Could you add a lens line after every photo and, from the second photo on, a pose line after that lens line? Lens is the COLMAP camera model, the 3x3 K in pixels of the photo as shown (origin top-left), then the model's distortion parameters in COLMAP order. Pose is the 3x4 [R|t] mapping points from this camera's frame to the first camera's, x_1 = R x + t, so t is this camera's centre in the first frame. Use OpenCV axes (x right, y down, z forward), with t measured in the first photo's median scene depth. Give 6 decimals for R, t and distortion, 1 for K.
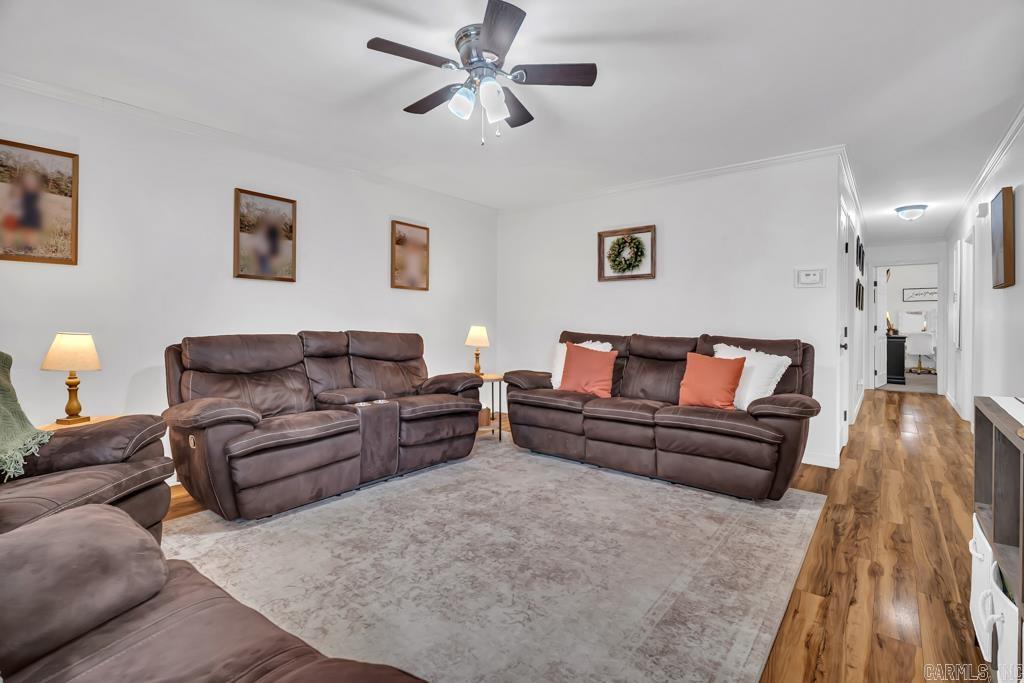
lens RADIAL K [[482.4, 0, 521.4], [0, 482.4, 323.6], [0, 0, 1]] dist [0.001499, -0.008088]
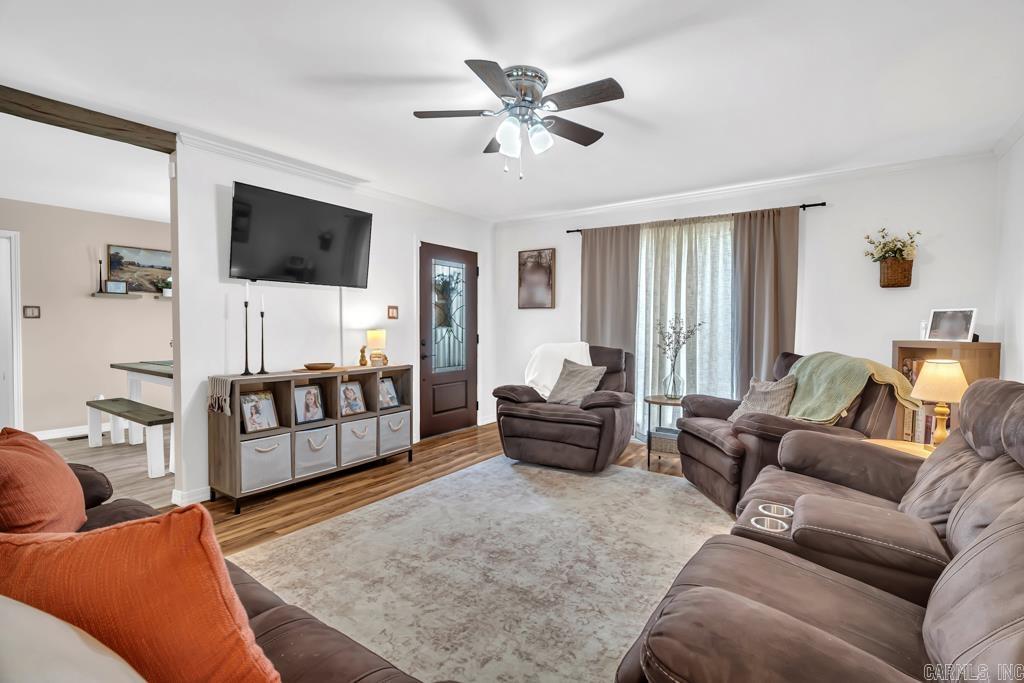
lens RADIAL K [[461.9, 0, 498.1], [0, 461.9, 336.5], [0, 0, 1]] dist [0.000038, -0.006529]
pose [[-0.999886, -0.006750, -0.013485, -0.015089], [-0.007099, 0.999636, 0.026009, -0.042293], [0.013304, 0.026102, -0.999571, 1.728881]]
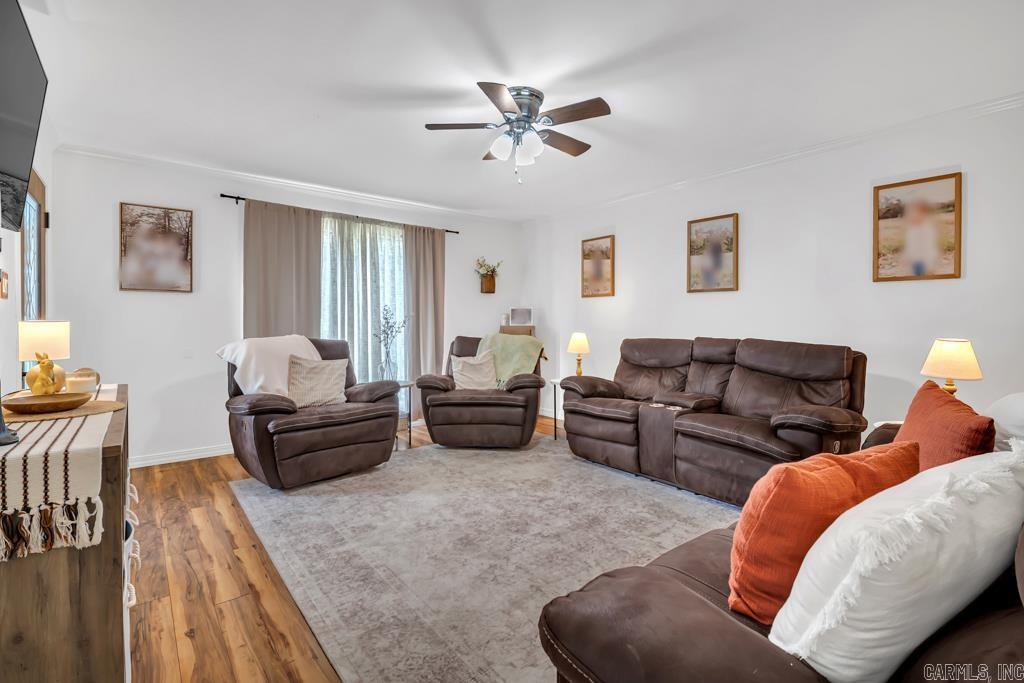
lens RADIAL K [[480.5, 0, 502.9], [0, 480.5, 321.7], [0, 0, 1]] dist [0.003310, -0.008438]
pose [[-0.260839, -0.001997, -0.965380, 0.932635], [-0.002222, 0.999996, -0.001468, -0.021876], [0.965380, 0.001762, -0.260843, 1.087377]]
